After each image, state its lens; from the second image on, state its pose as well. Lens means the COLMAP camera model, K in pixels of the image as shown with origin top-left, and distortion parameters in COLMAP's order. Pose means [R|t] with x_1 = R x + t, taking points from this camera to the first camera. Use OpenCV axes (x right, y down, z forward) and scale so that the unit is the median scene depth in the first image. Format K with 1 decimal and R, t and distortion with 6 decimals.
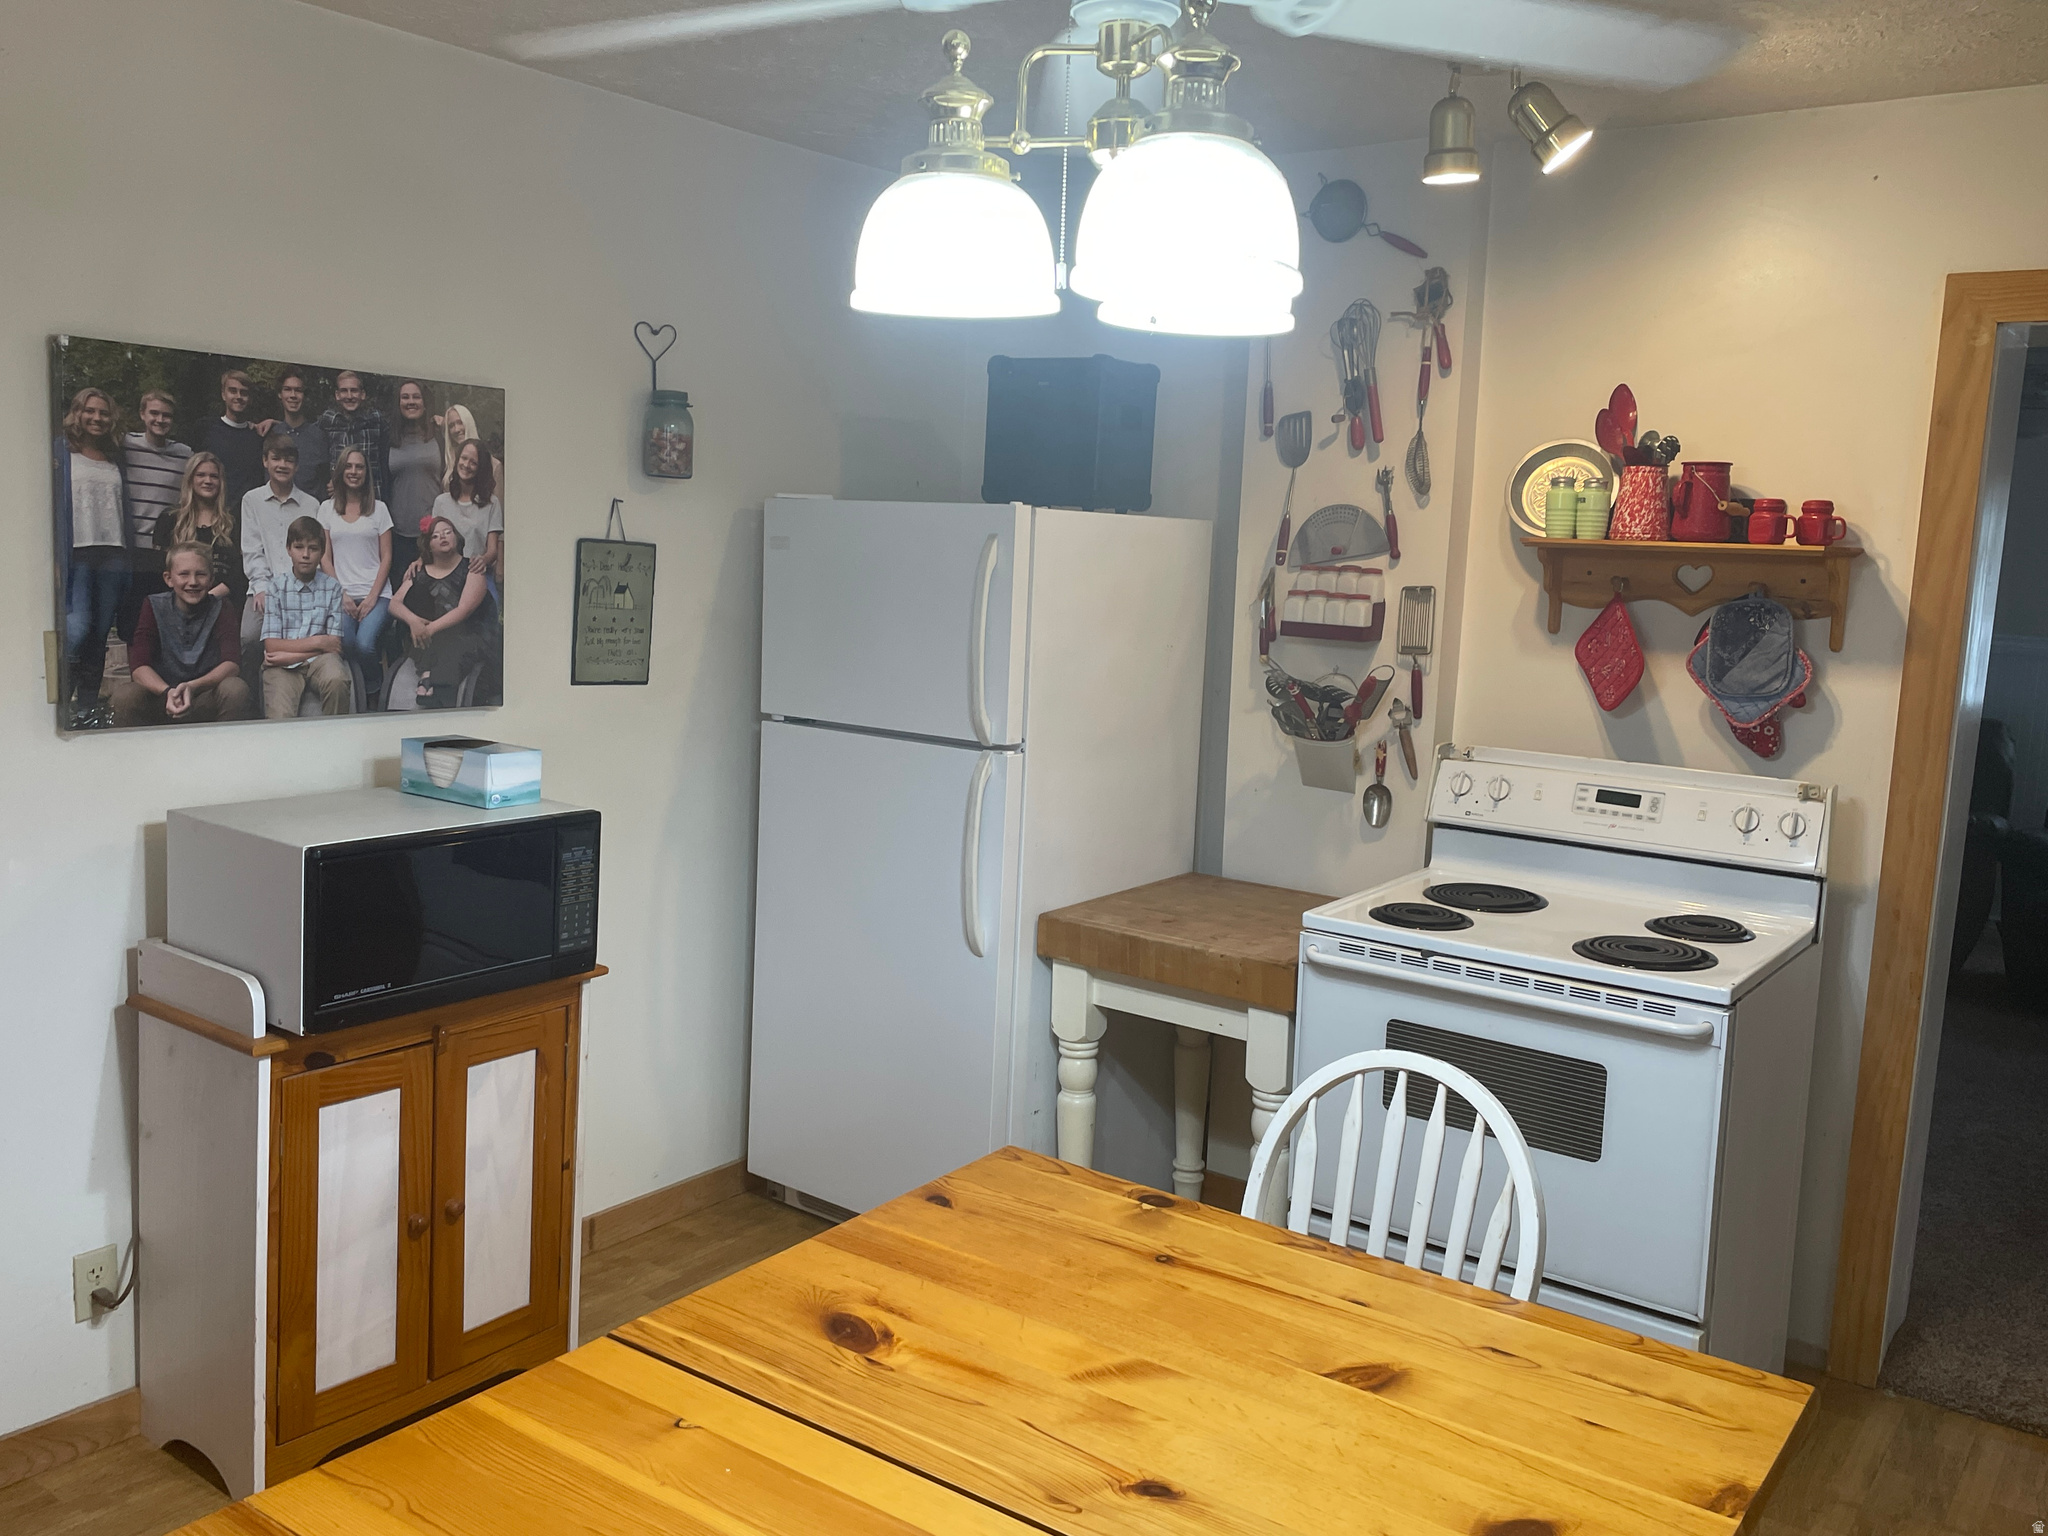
lens RADIAL K [[1716.5, 0, 1030.9], [0, 1716.5, 736.4], [0, 0, 1]] dist [0.108991, -0.148621]
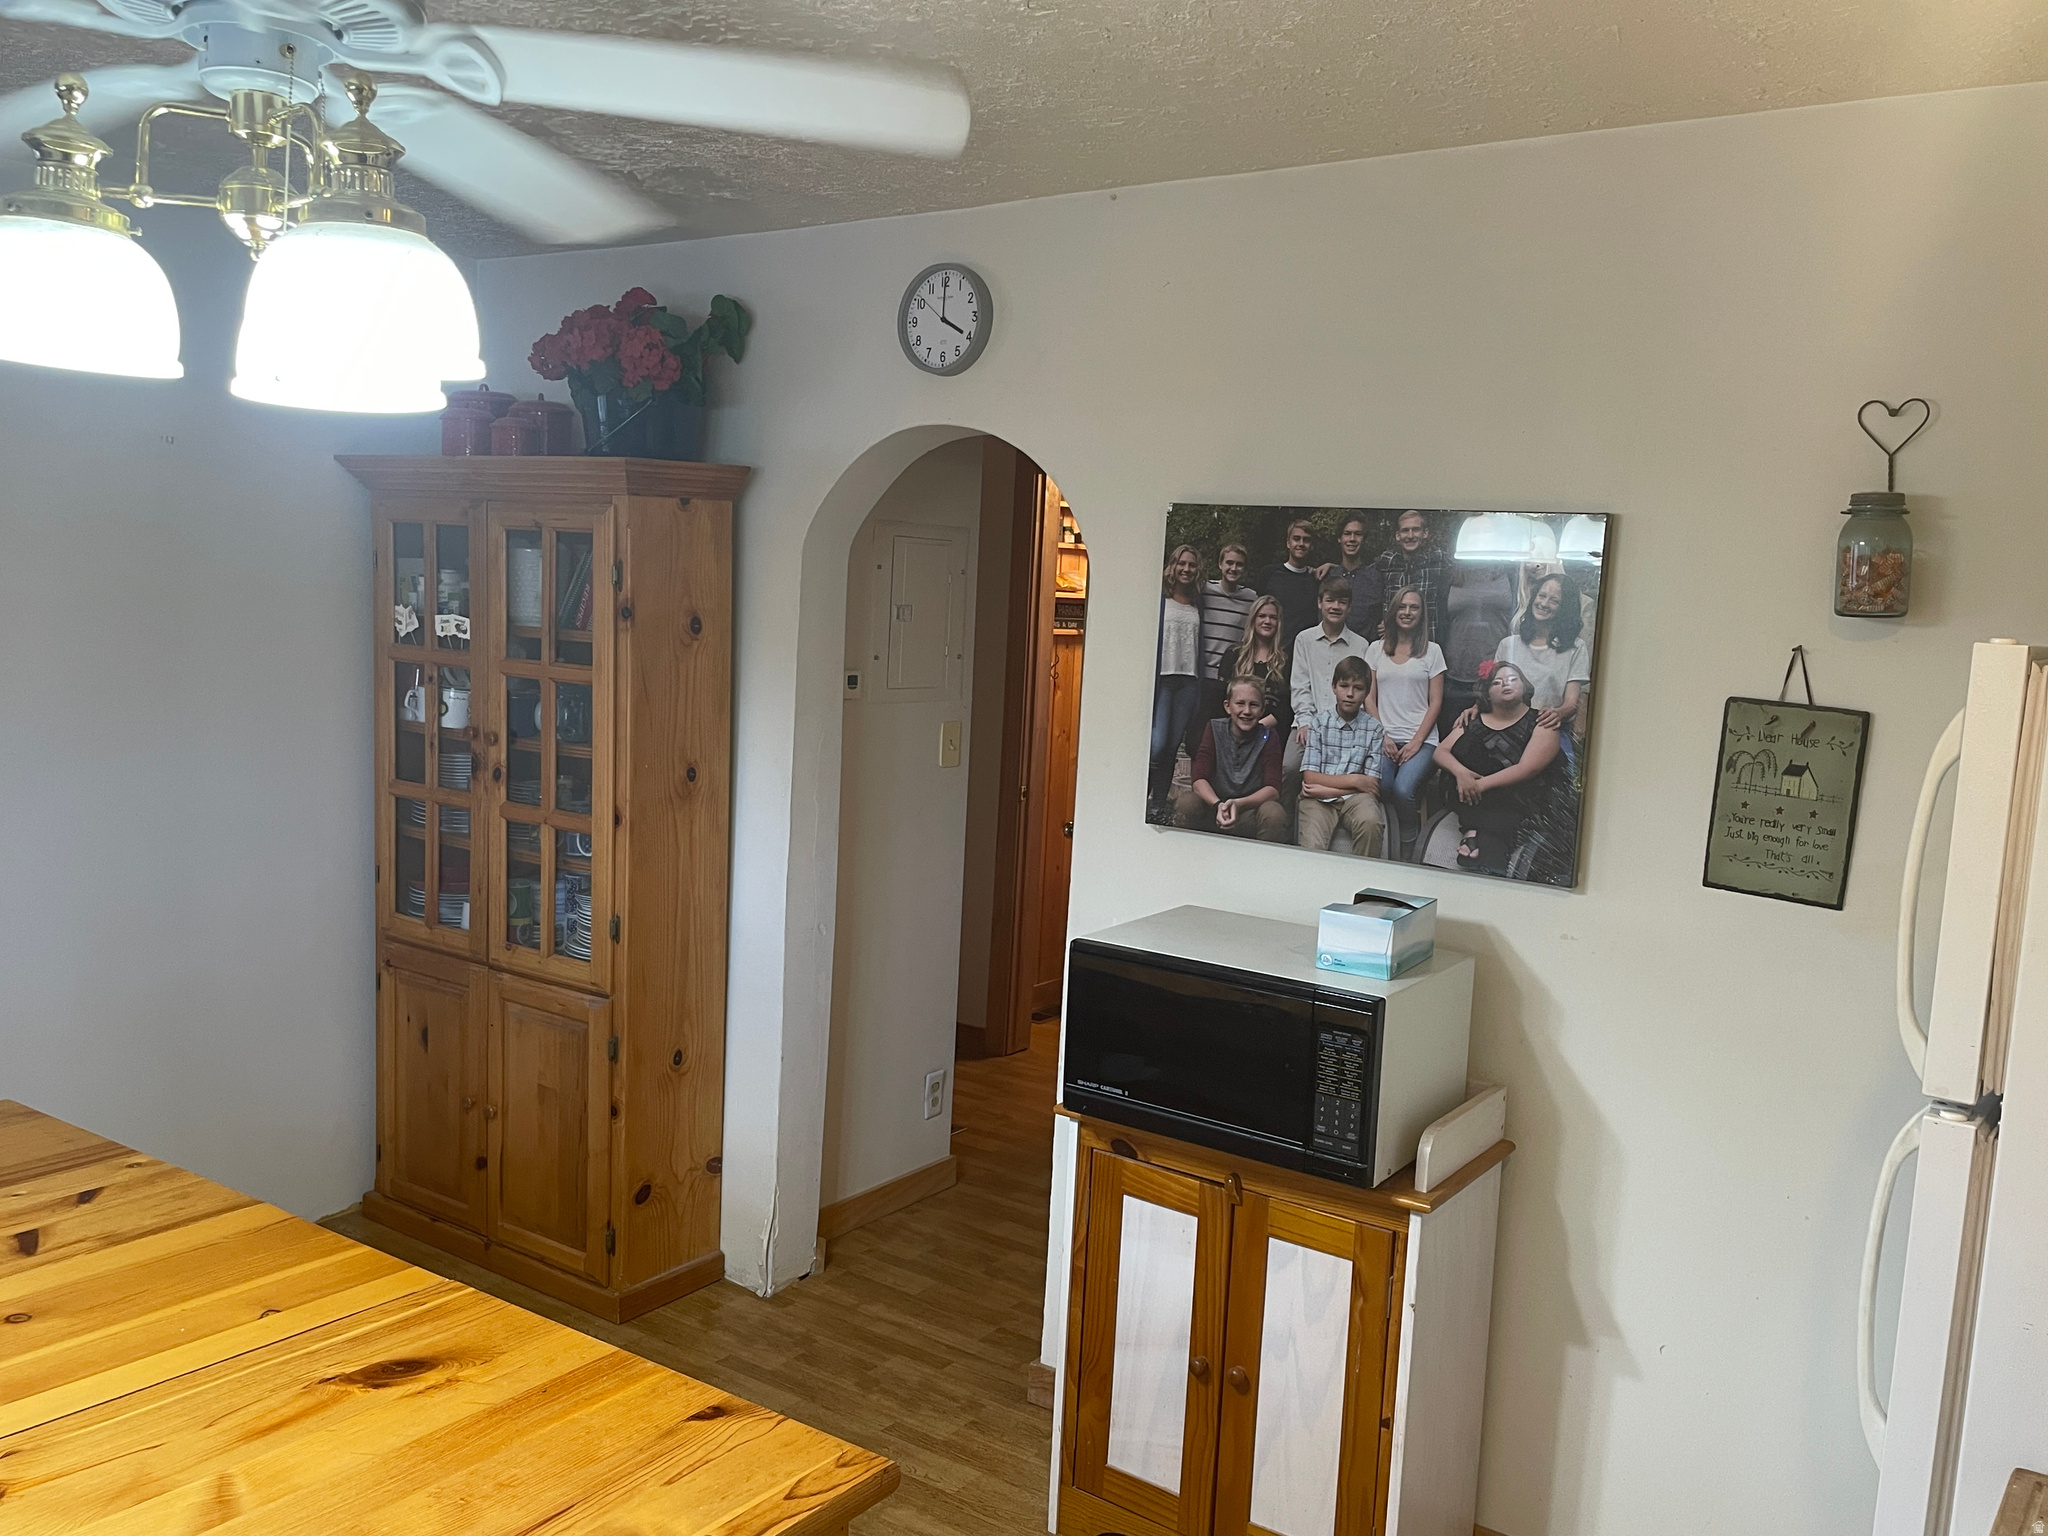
lens RADIAL K [[1716.5, 0, 1030.9], [0, 1716.5, 736.4], [0, 0, 1]] dist [0.108991, -0.148621]
pose [[0.019045, 0.046365, -0.998743, 0.593780], [-0.170204, 0.984494, 0.042458, -0.092244], [0.985225, 0.169181, 0.026641, 0.807783]]
